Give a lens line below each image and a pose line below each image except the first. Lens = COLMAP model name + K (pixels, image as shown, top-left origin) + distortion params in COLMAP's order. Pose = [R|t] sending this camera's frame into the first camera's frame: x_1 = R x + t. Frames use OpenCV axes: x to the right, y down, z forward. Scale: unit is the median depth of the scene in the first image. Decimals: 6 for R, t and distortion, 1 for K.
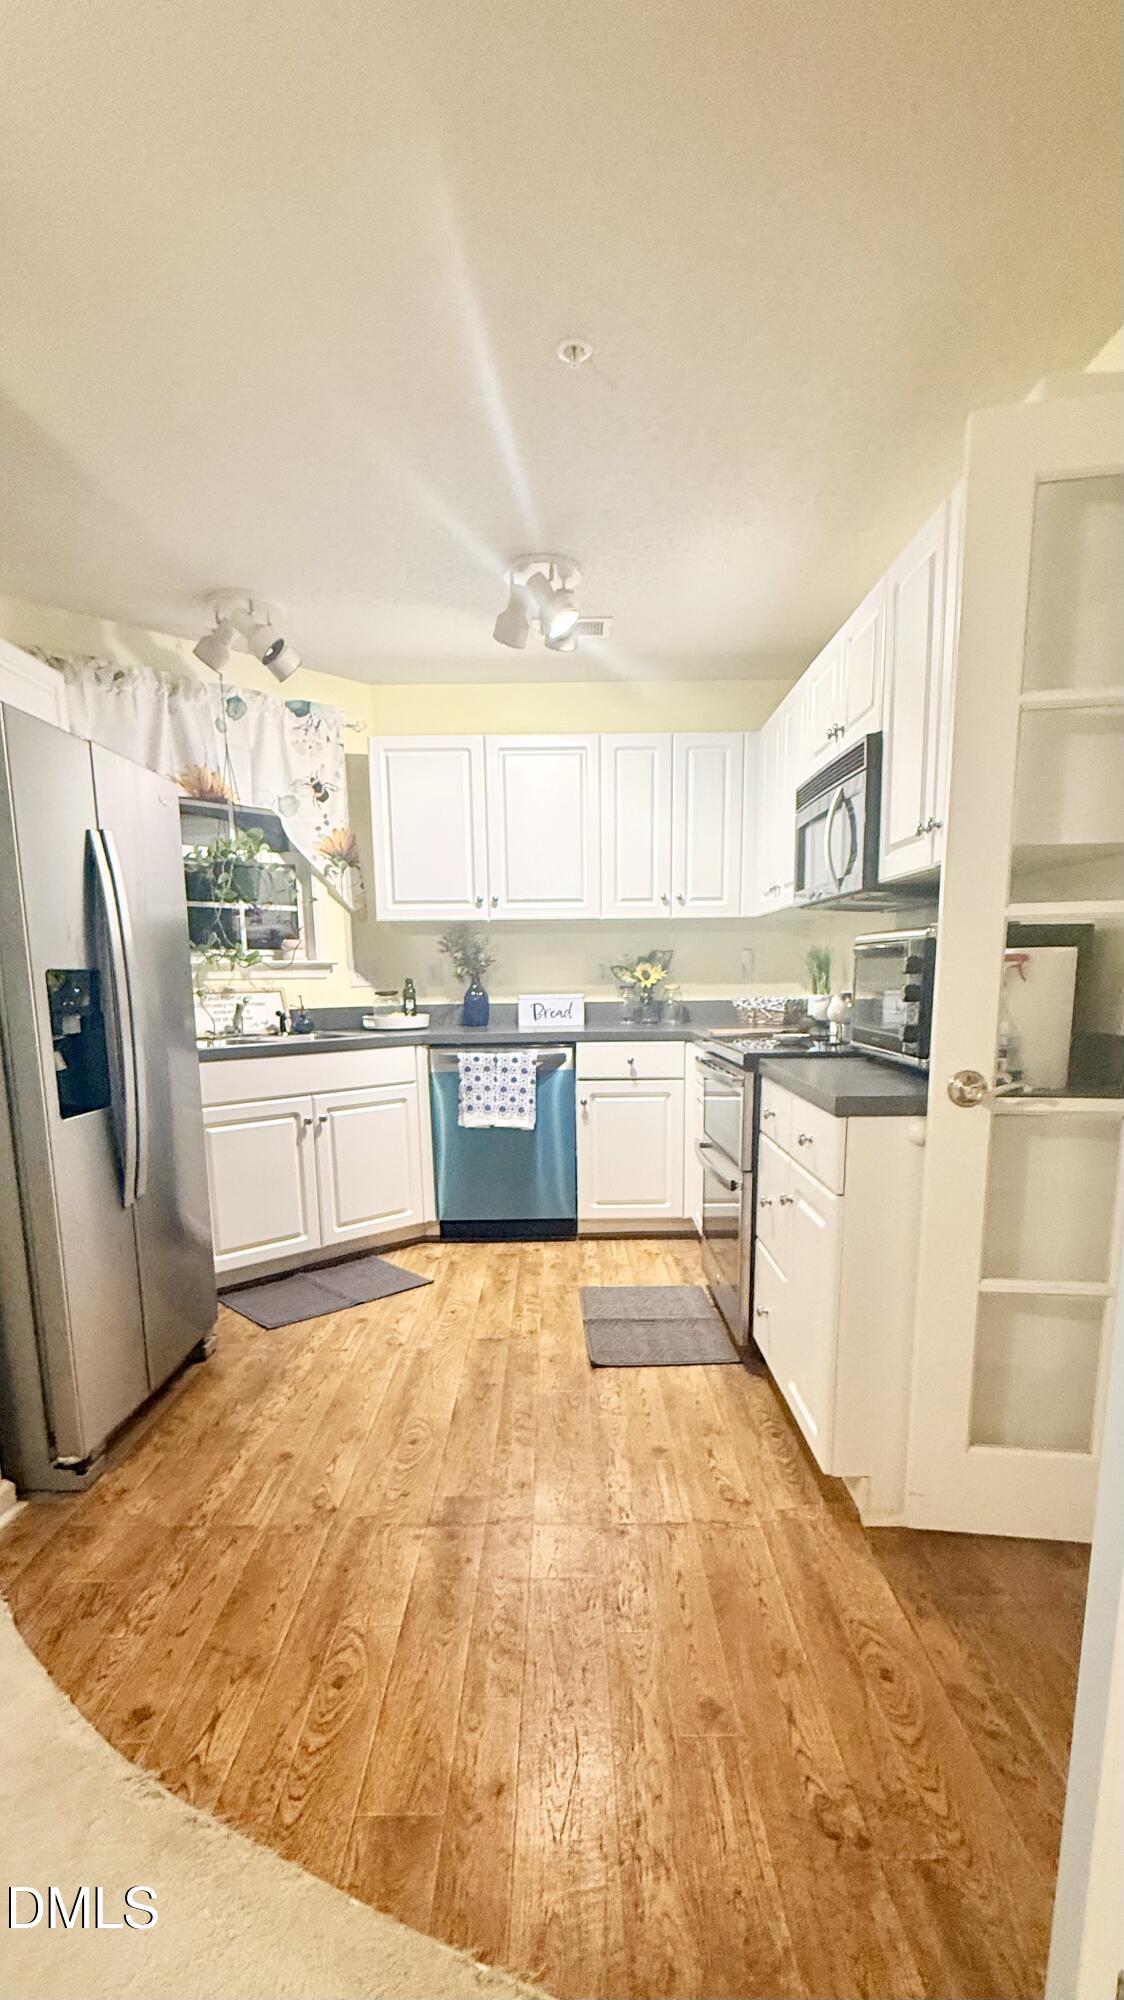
lens RADIAL K [[931.6, 0, 573.1], [0, 931.6, 1151.4], [0, 0, 1]] dist [0.001436, 0.000050]
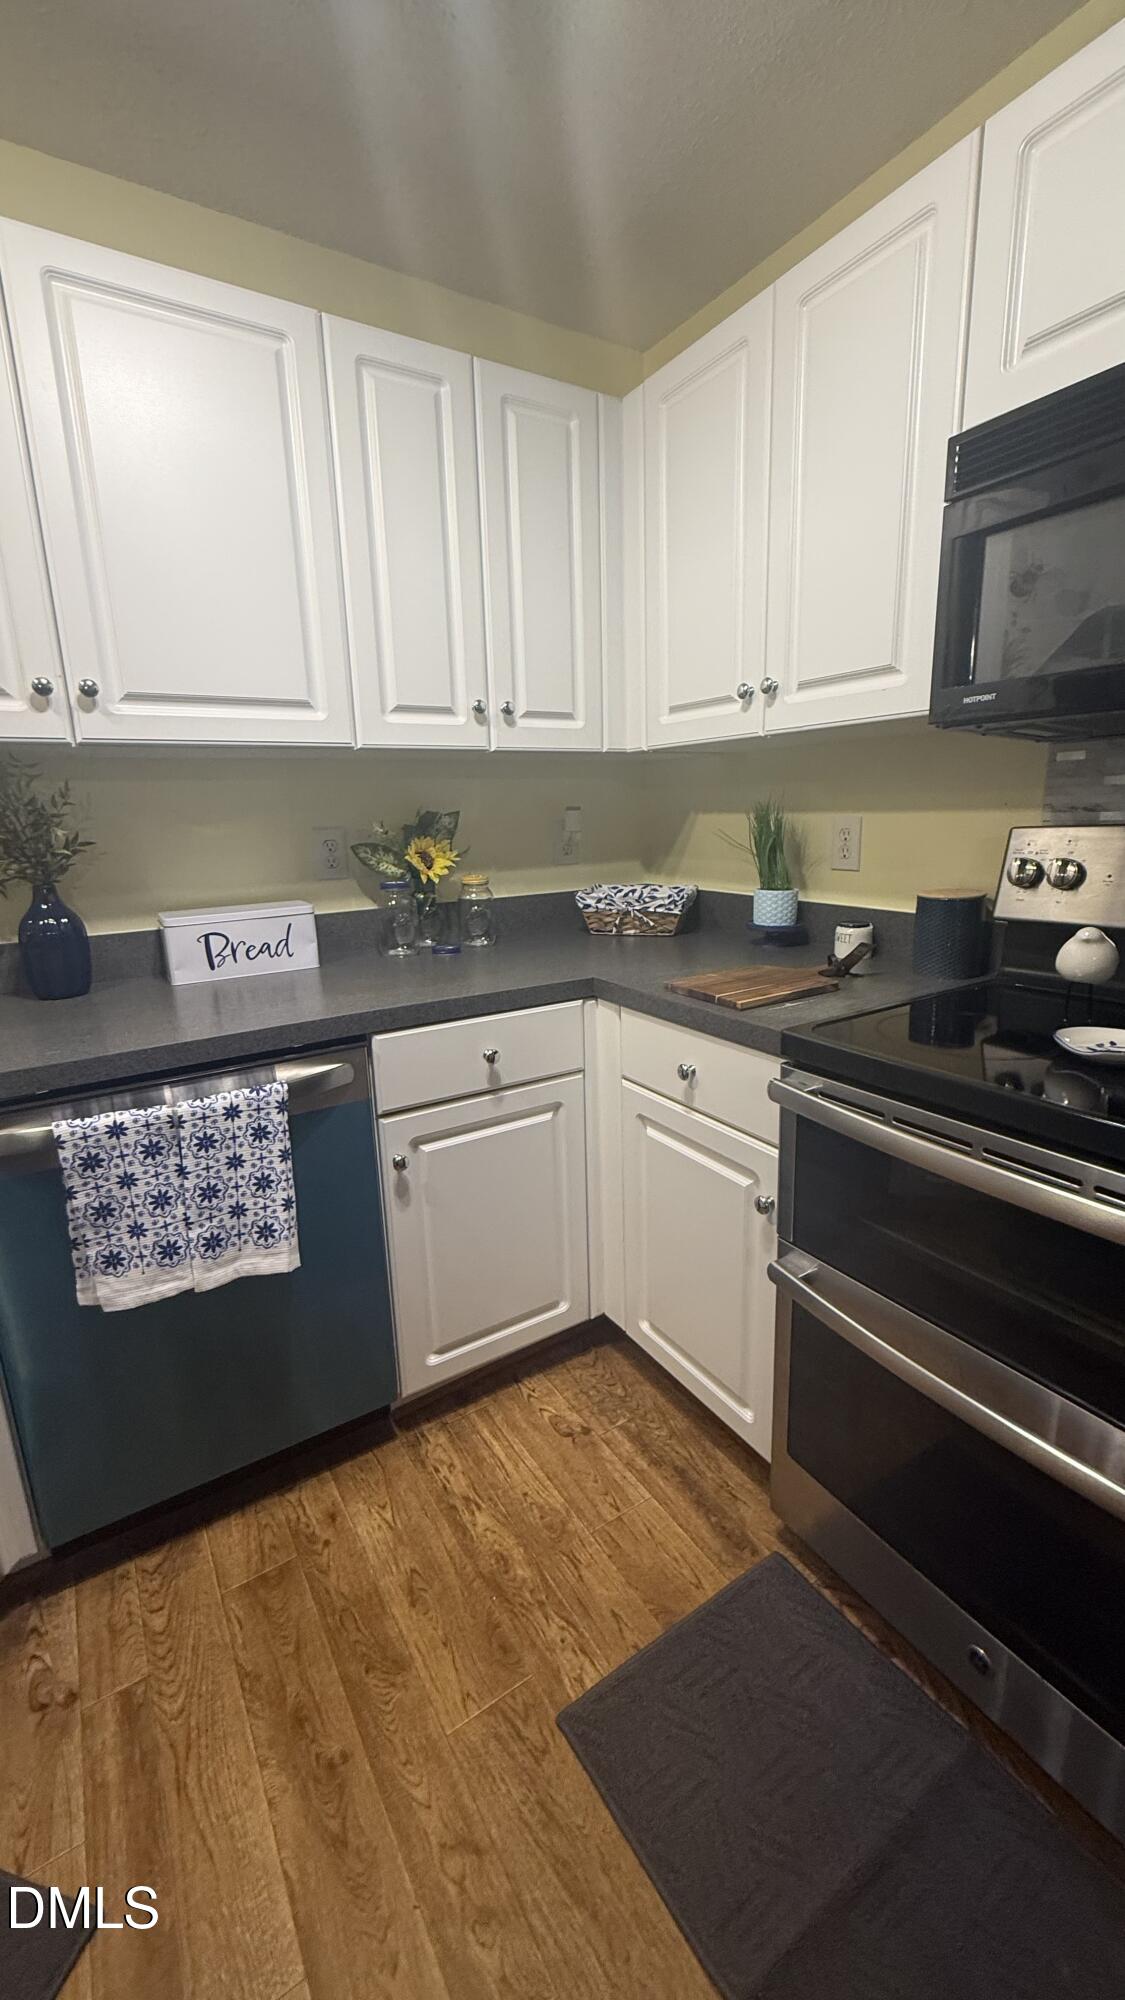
lens RADIAL K [[795.9, 0, 575.5], [0, 795.9, 994.0], [0, 0, 1]] dist [-0.000919, 0.000148]
pose [[0.846495, -0.130735, 0.516095, -0.104428], [0.114830, 0.991399, 0.062793, -0.148868], [-0.519865, 0.006109, 0.854227, 0.640958]]
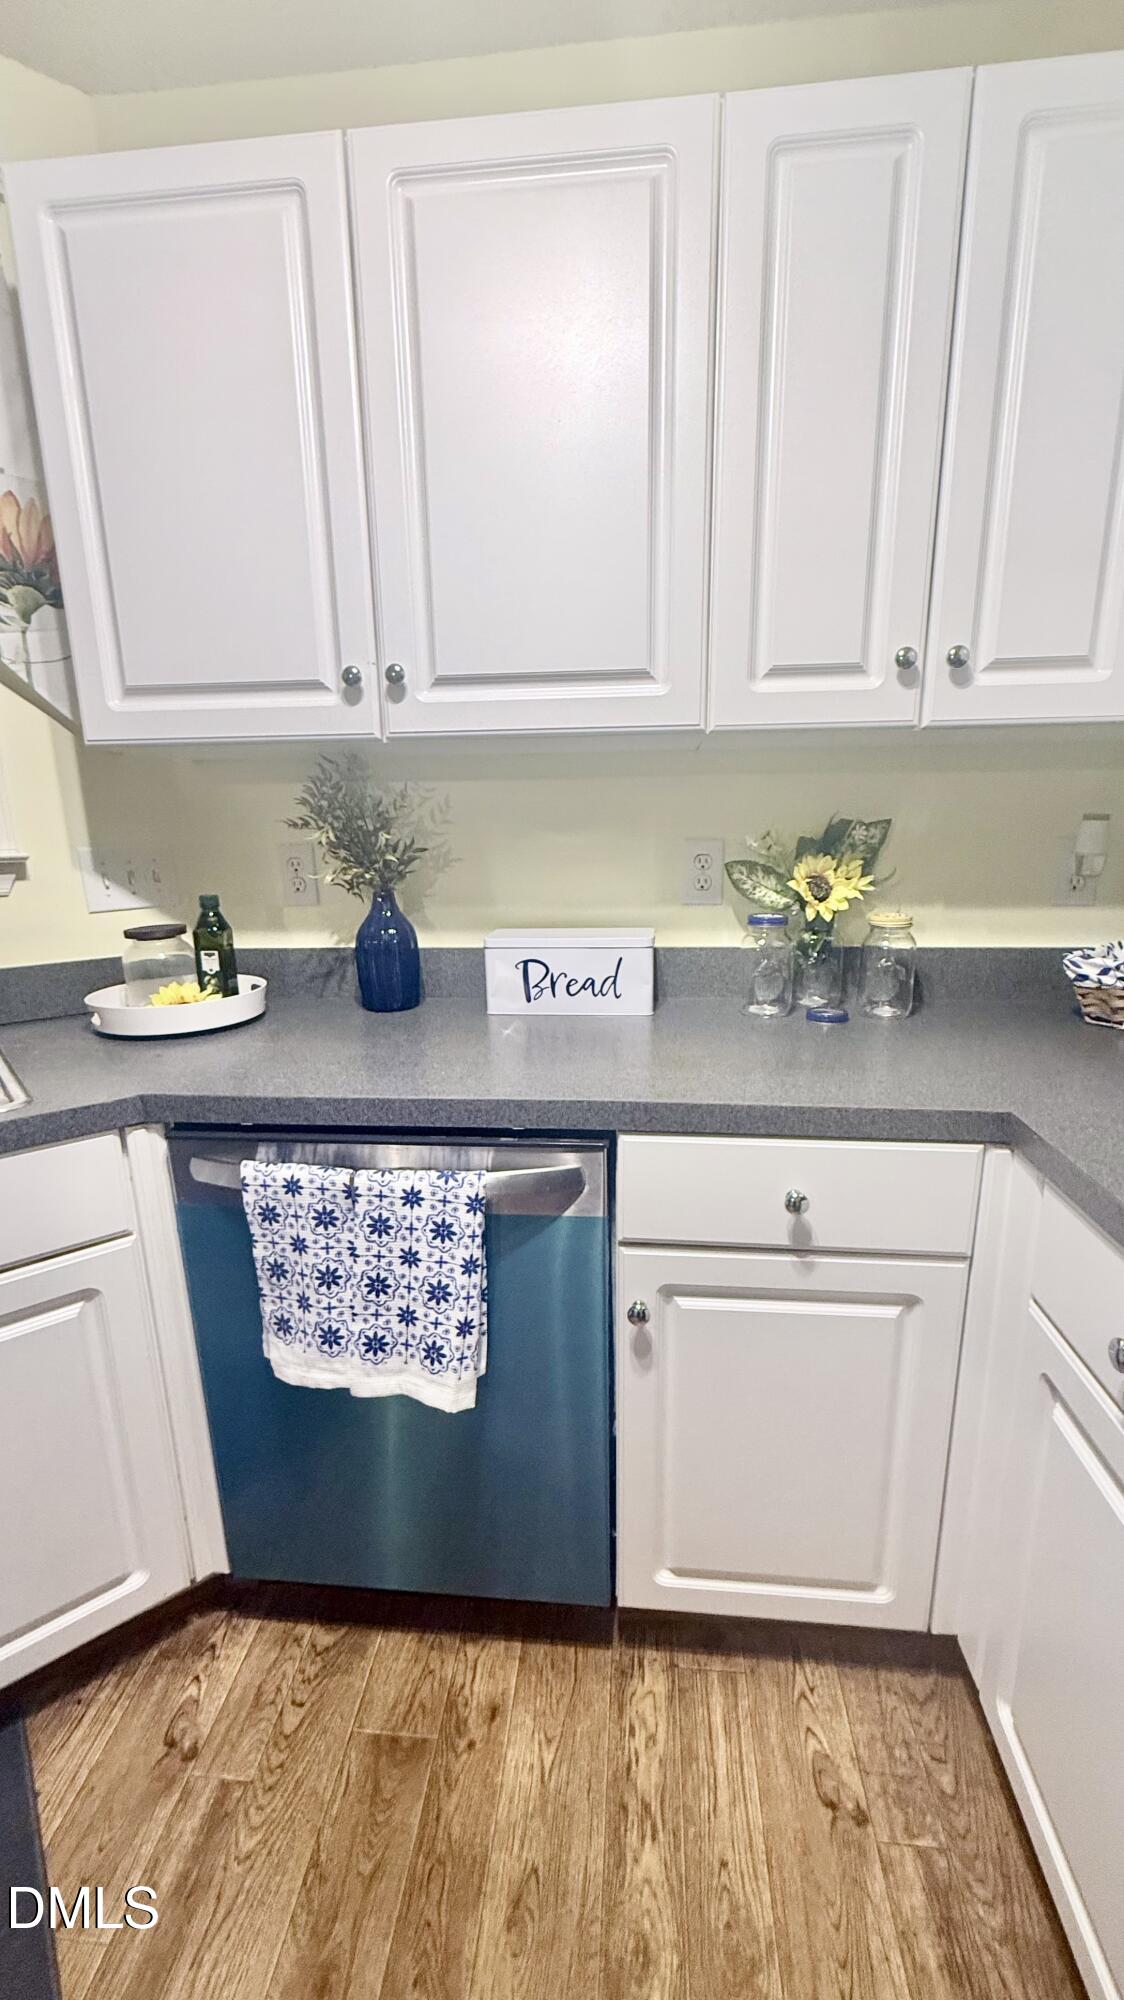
lens RADIAL K [[835.1, 0, 569.7], [0, 835.1, 1028.5], [0, 0, 1]] dist [-0.003014, -0.000049]
pose [[0.994227, 0.025014, -0.104337, 0.015553], [-0.019254, 0.998254, 0.055848, -0.167577], [0.105552, -0.053517, 0.992973, 0.730268]]
